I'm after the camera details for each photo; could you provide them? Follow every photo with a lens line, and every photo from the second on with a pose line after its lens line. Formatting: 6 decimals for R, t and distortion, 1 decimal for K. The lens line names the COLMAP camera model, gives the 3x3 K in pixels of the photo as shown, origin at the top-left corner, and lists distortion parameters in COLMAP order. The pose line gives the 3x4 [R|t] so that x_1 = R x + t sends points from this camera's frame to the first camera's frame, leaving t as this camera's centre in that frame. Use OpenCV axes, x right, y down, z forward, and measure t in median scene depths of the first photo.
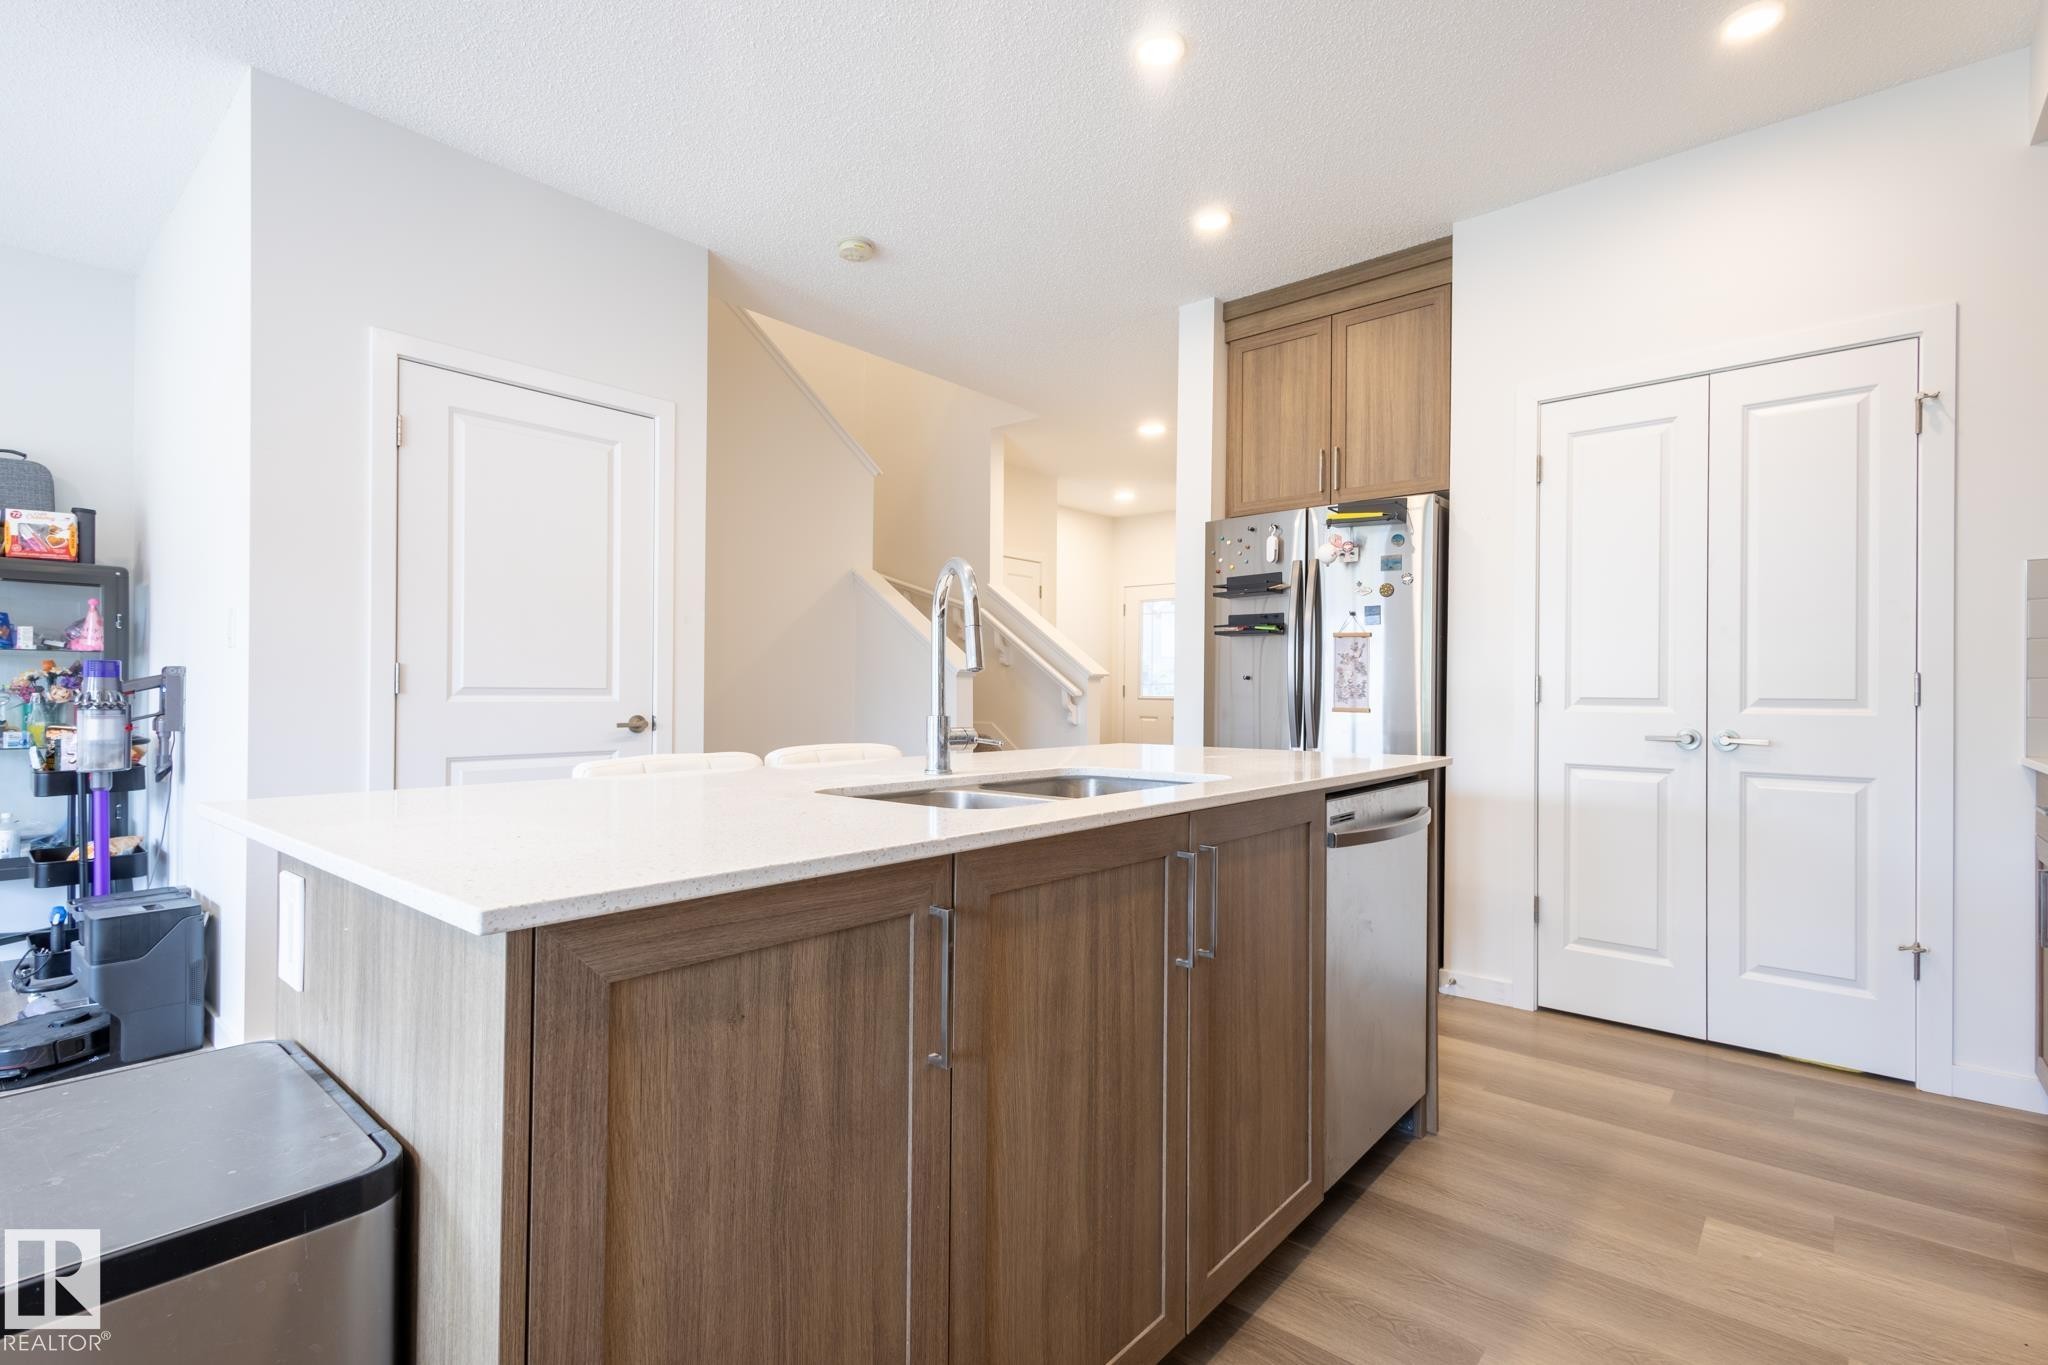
lens RADIAL K [[943.7, 0, 1021.6], [0, 943.7, 686.4], [0, 0, 1]] dist [0.015796, -0.006420]
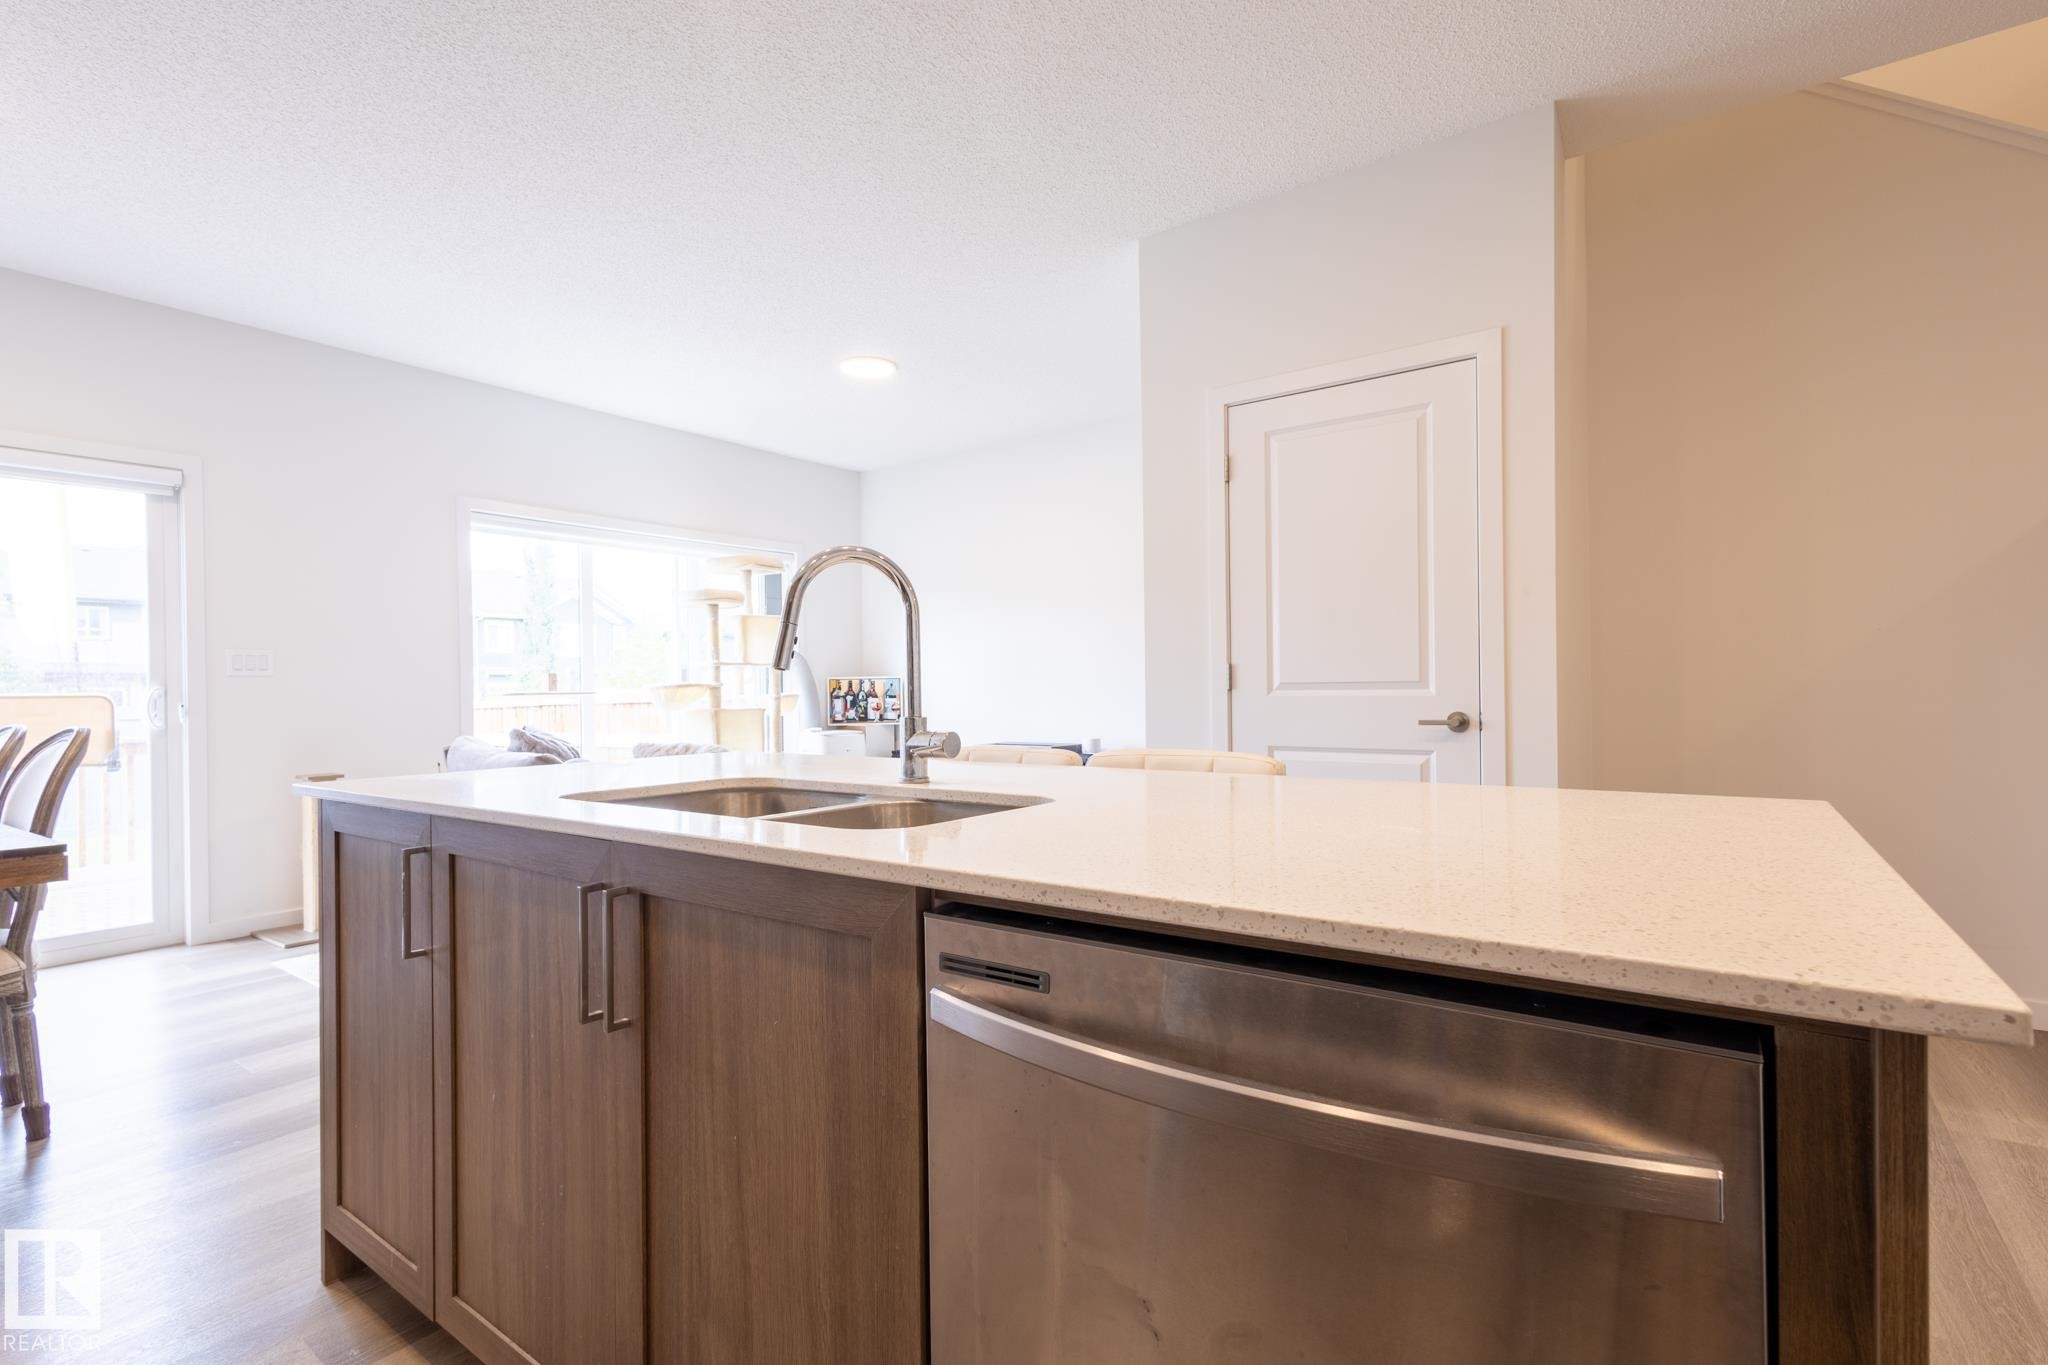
lens RADIAL K [[943.7, 0, 1021.6], [0, 943.7, 686.4], [0, 0, 1]] dist [0.015796, -0.006420]
pose [[0.087125, -0.005643, -0.996181, 0.475520], [0.022518, 0.999740, -0.003694, 0.001886], [0.995943, -0.022110, 0.087230, 0.604554]]
